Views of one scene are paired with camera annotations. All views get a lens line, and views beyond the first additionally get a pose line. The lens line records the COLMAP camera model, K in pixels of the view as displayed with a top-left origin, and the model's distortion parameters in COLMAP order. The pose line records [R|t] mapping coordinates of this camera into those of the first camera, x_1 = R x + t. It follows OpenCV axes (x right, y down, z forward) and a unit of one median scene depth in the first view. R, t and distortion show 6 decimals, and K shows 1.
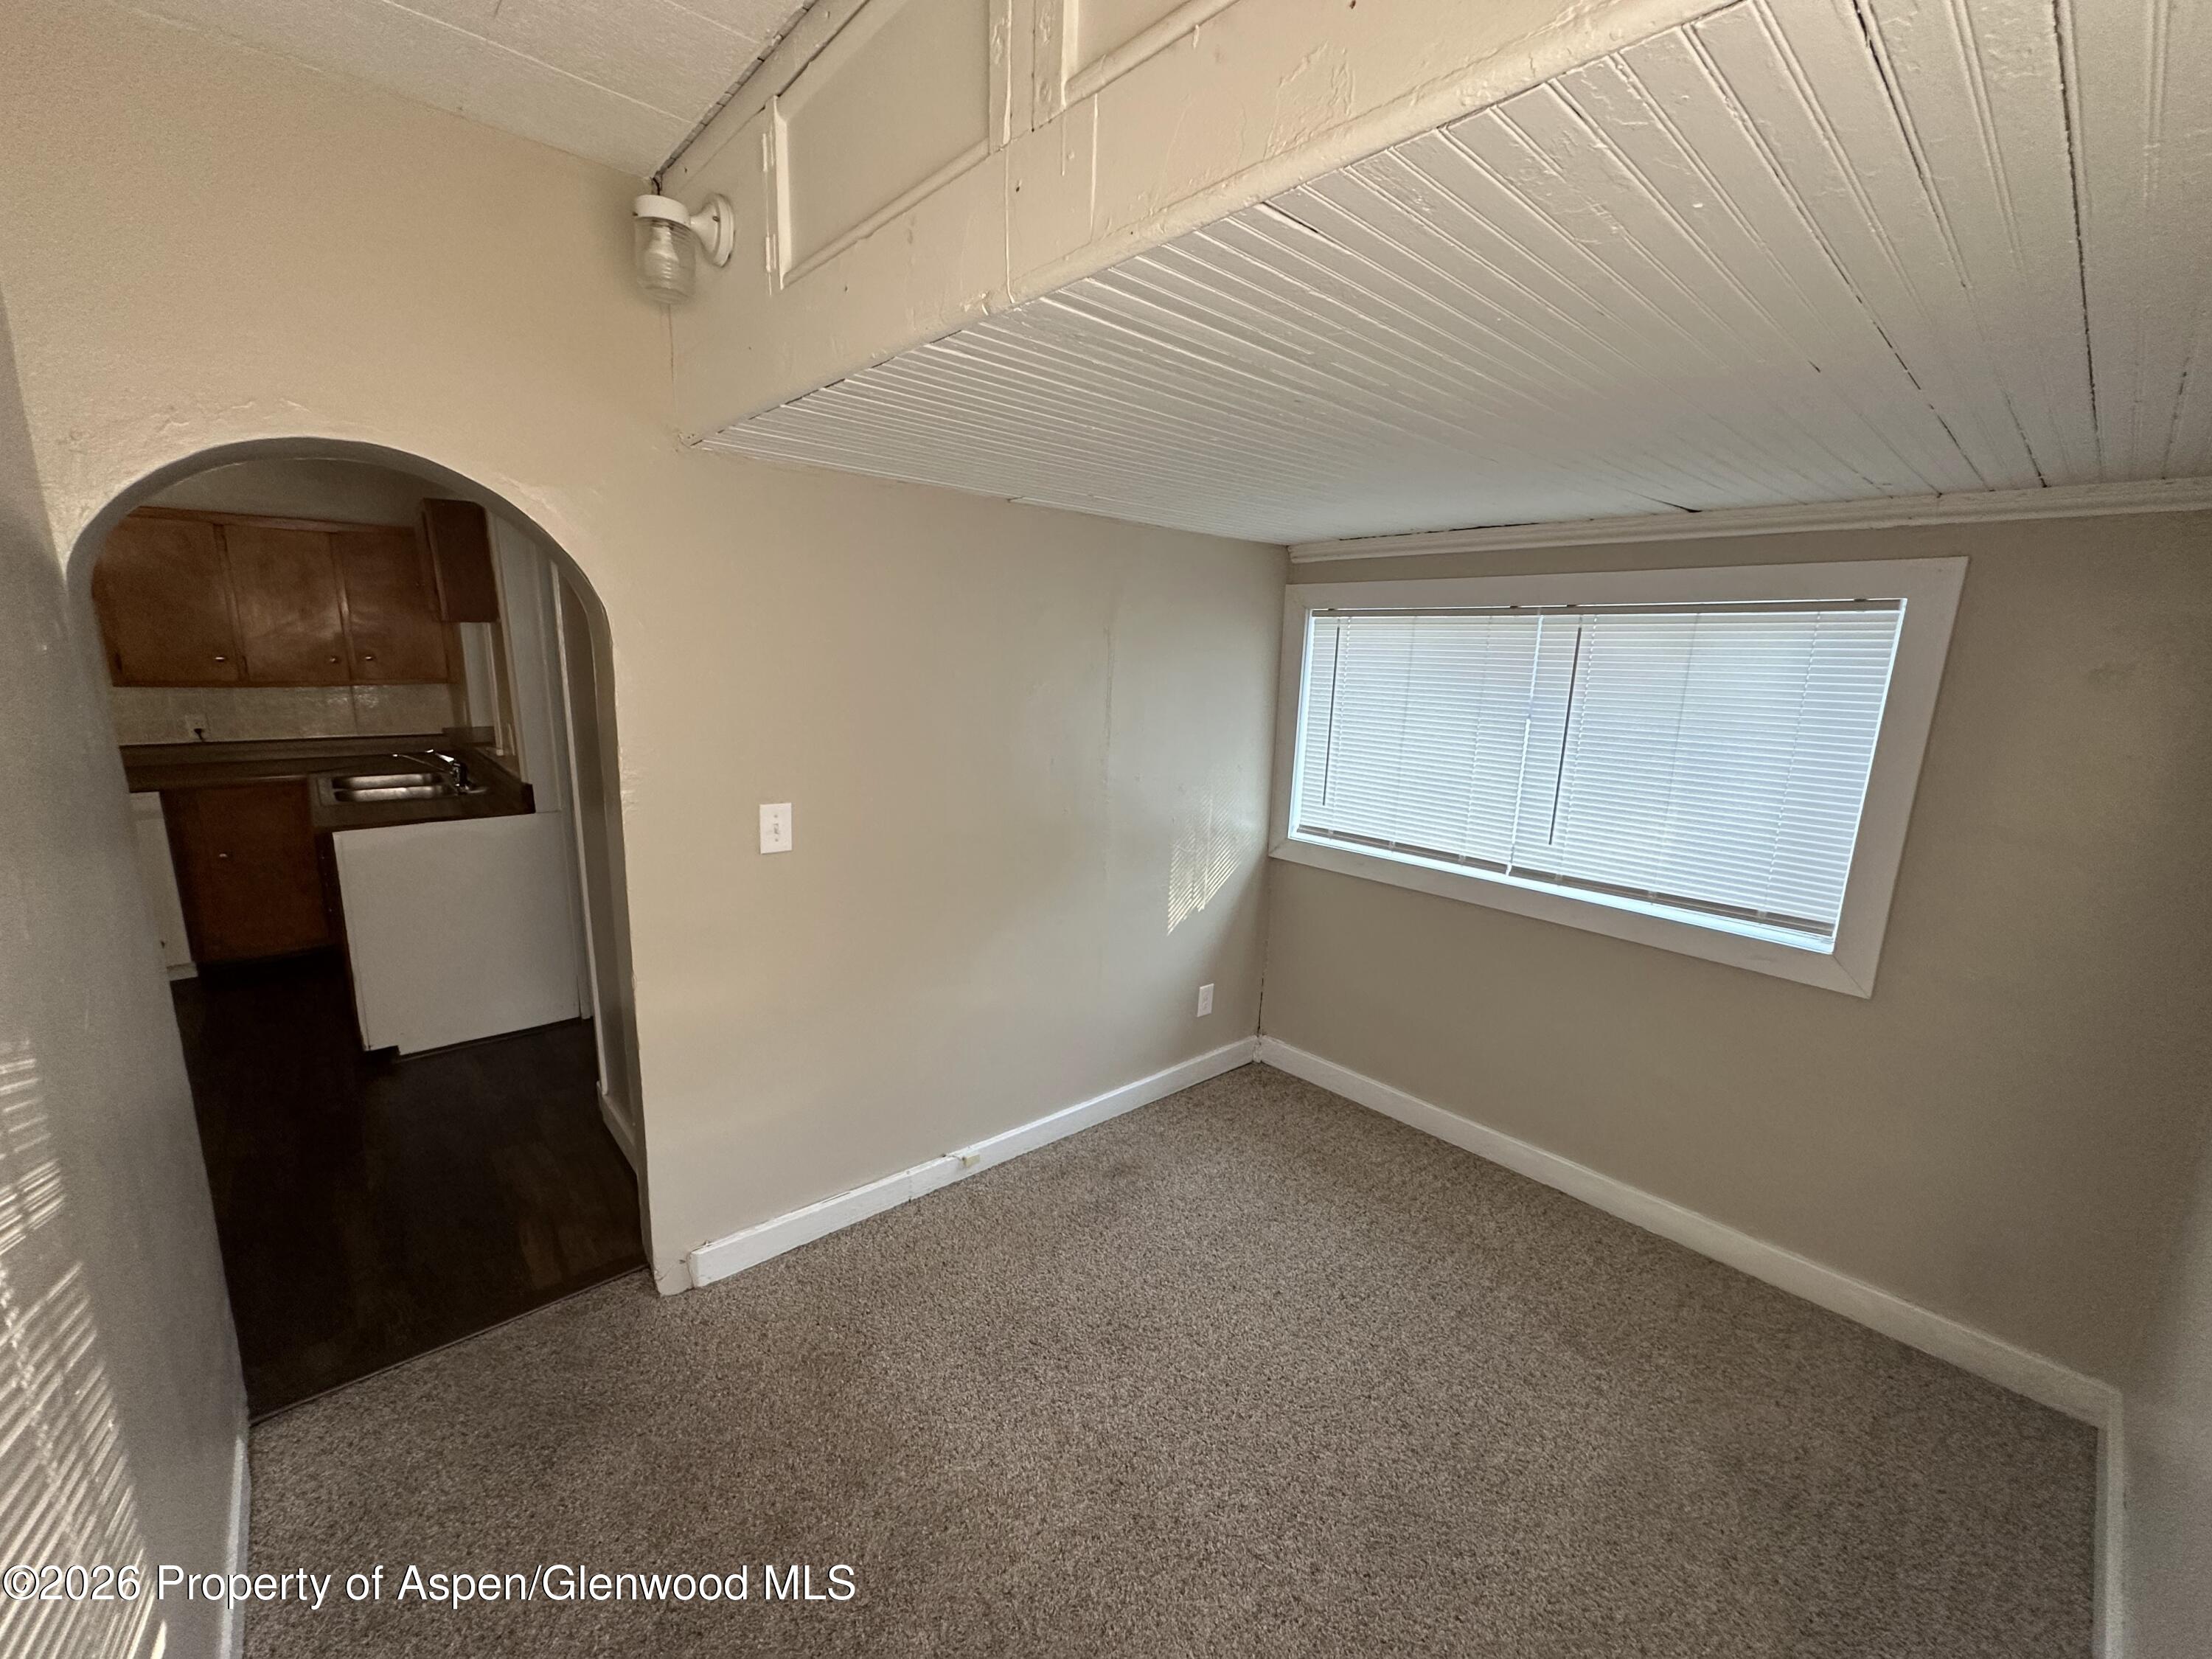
lens RADIAL K [[881.4, 0, 1114.3], [0, 881.4, 835.8], [0, 0, 1]] dist [-0.004180, -0.000137]
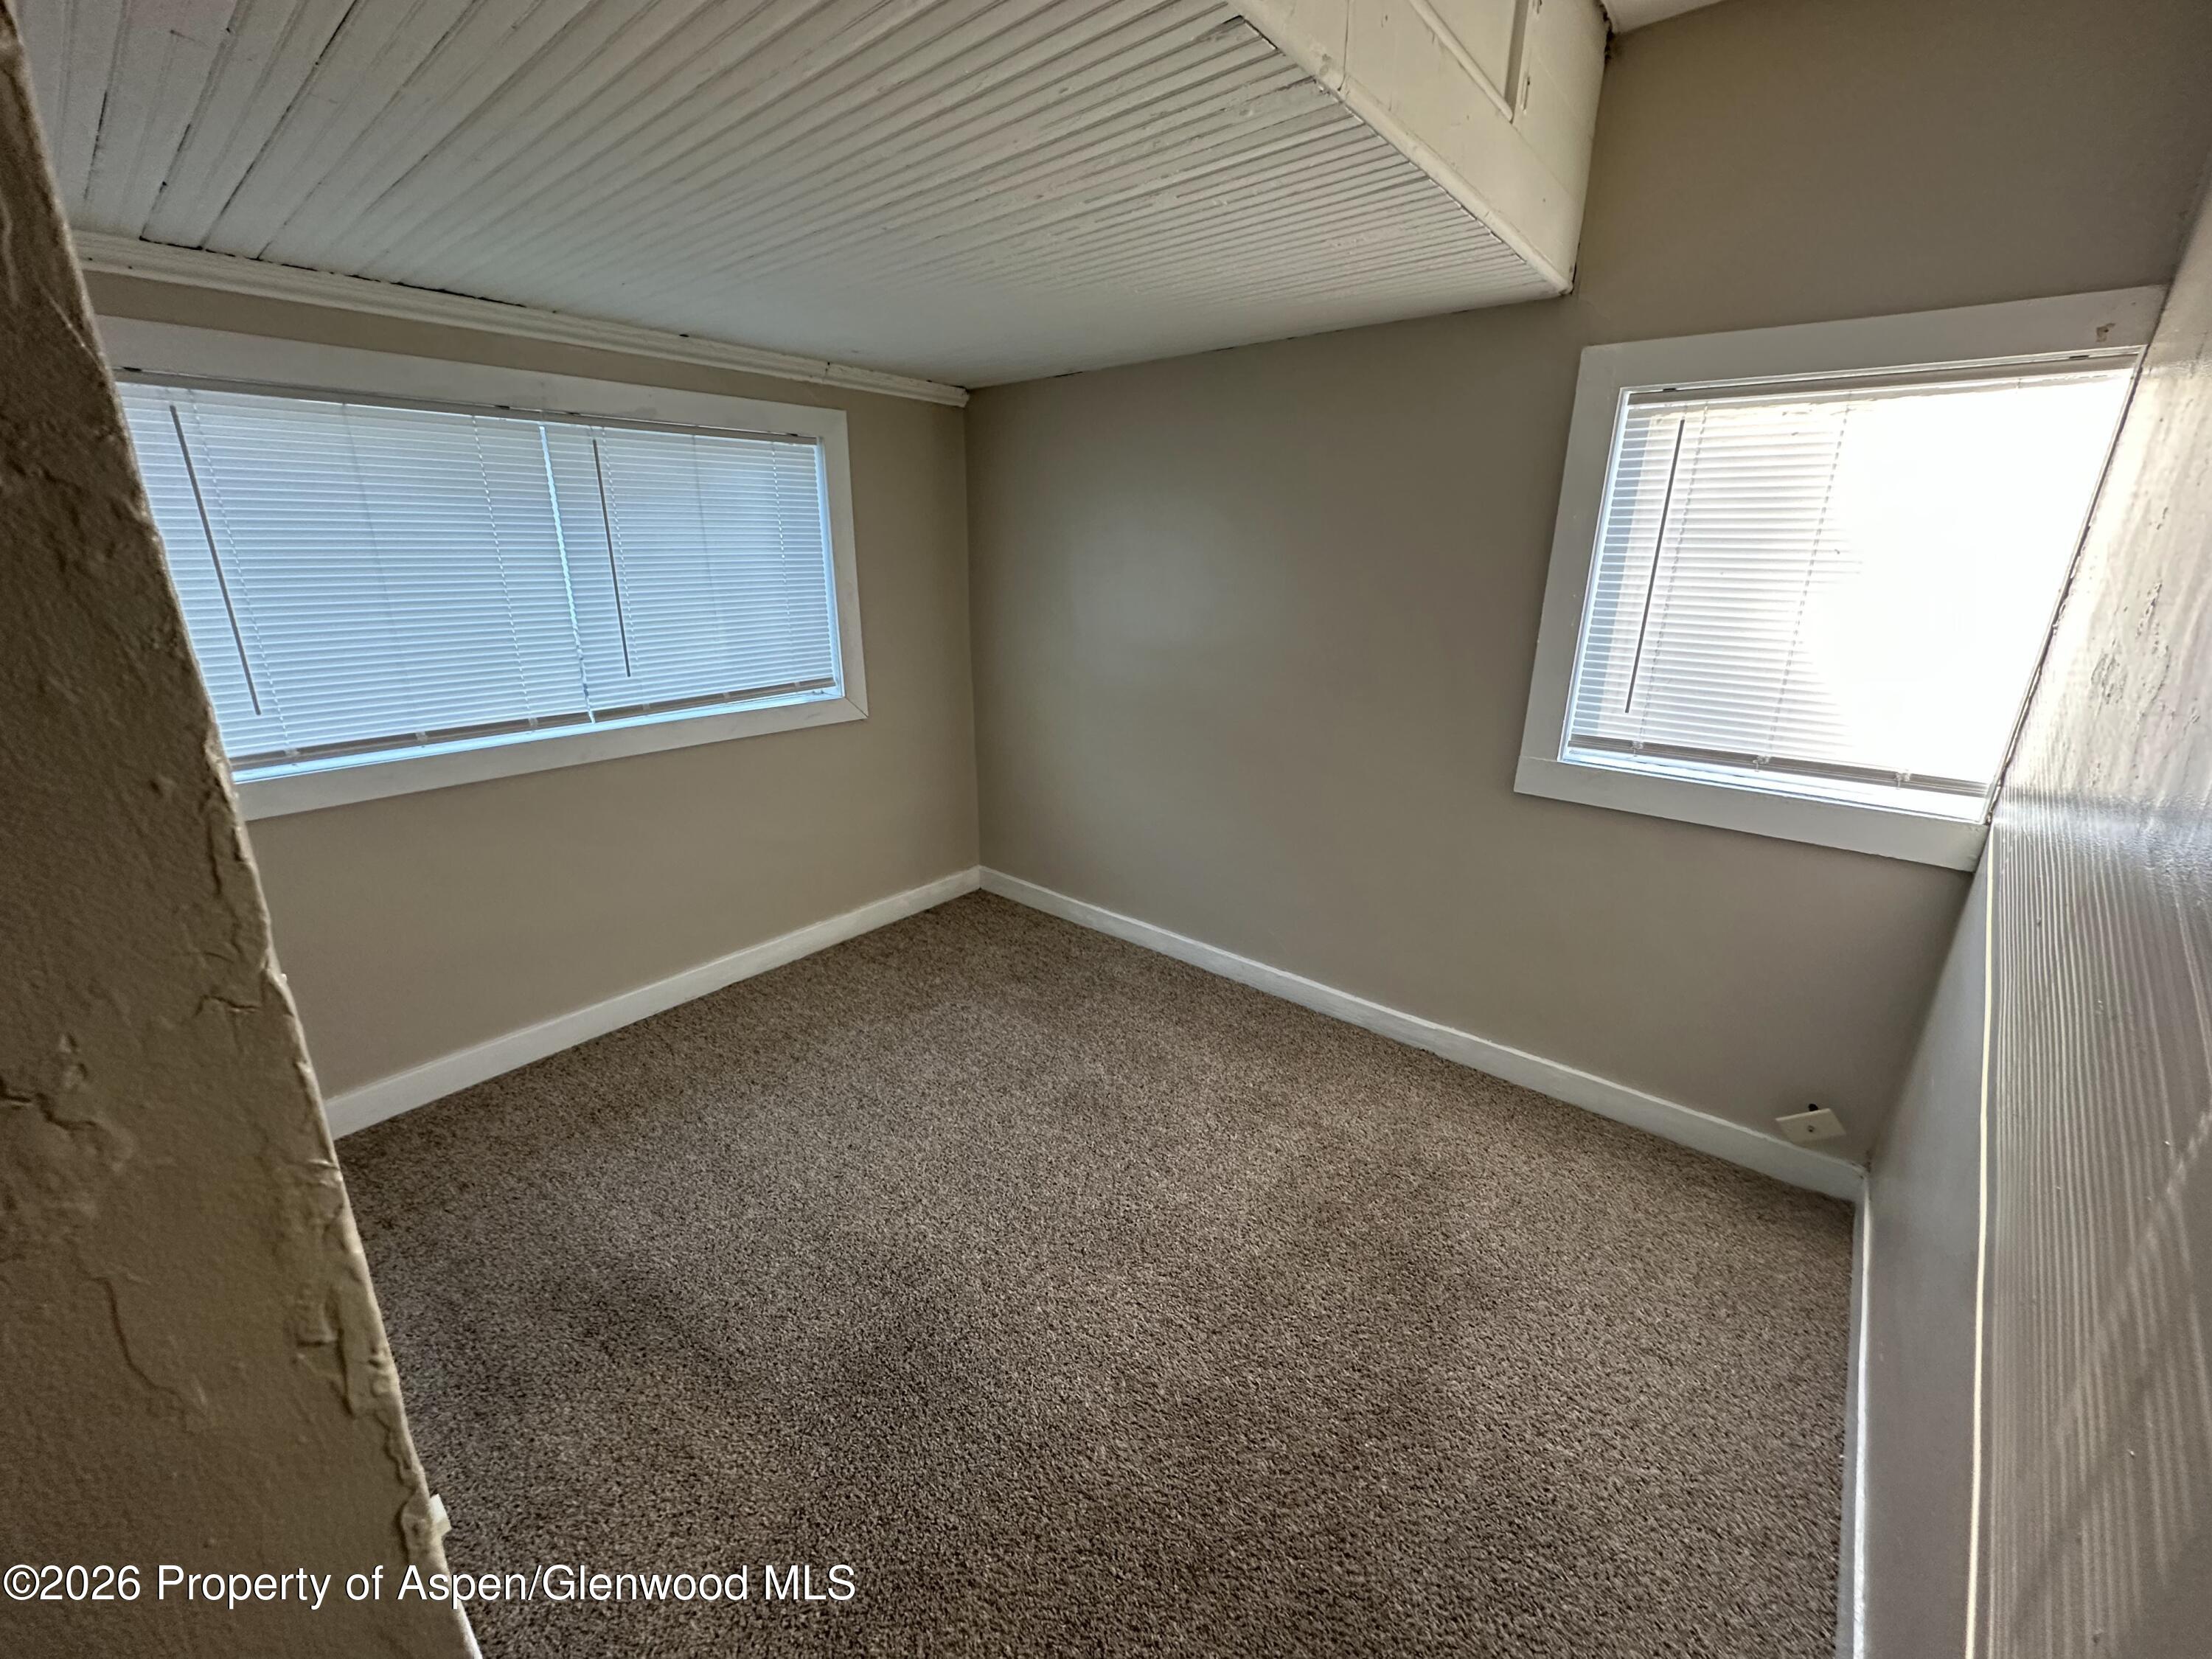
lens RADIAL K [[881.4, 0, 1110.2], [0, 881.4, 829.0], [0, 0, 1]] dist [-0.004180, -0.000137]
pose [[-0.147768, -0.336224, 0.930117, -0.586840], [0.189973, 0.913280, 0.360319, -0.092223], [-0.970605, 0.229941, -0.071080, 0.642035]]
